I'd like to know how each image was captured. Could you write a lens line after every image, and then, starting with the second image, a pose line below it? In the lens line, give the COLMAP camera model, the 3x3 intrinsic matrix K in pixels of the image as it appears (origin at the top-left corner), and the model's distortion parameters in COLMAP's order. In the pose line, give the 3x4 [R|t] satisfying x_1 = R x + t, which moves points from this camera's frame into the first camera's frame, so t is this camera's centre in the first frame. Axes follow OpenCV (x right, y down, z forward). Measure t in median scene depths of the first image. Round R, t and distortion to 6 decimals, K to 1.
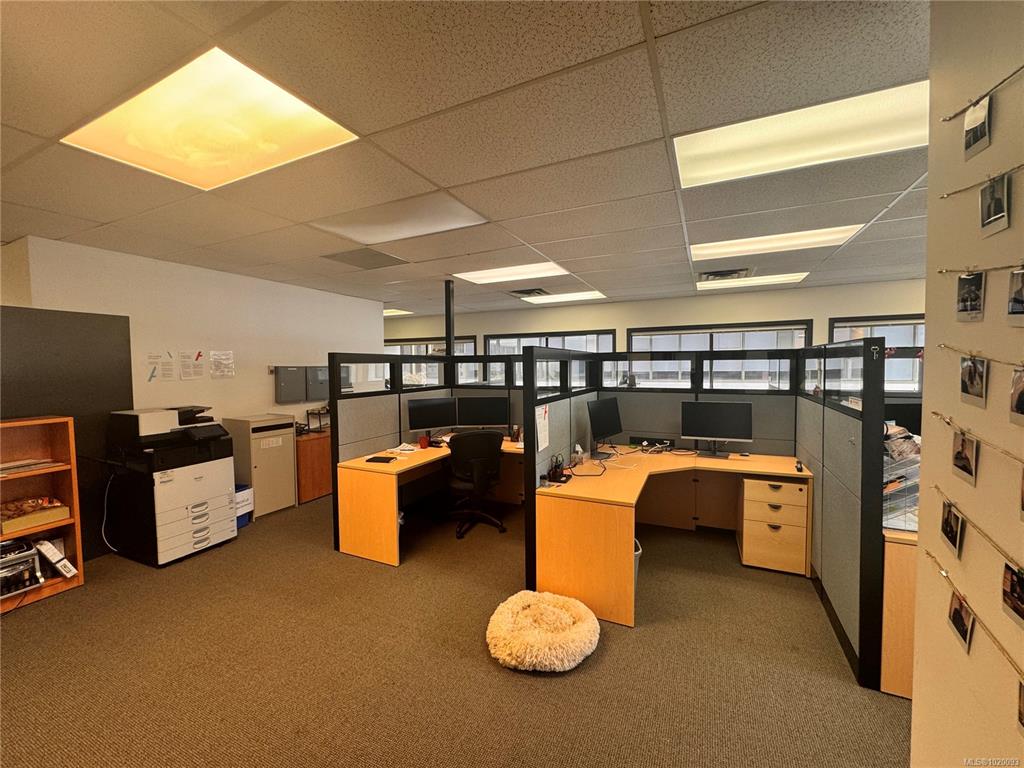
lens RADIAL K [[406.5, 0, 503.8], [0, 406.5, 379.8], [0, 0, 1]] dist [0.001184, 0.000557]
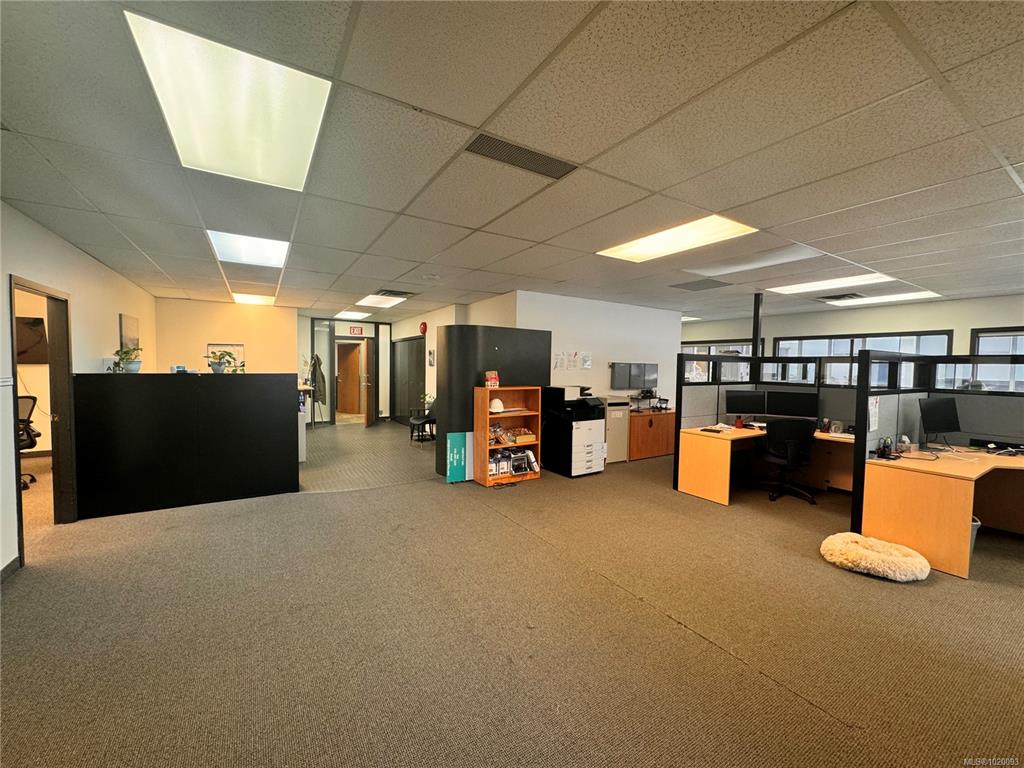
lens RADIAL K [[406.5, 0, 511.4], [0, 406.5, 381.5], [0, 0, 1]] dist [0.001184, 0.000557]
pose [[0.854606, 0.044921, -0.517330, -0.172530], [-0.042378, 0.998961, 0.016735, 0.033503], [0.517545, 0.007621, 0.855622, -0.538472]]
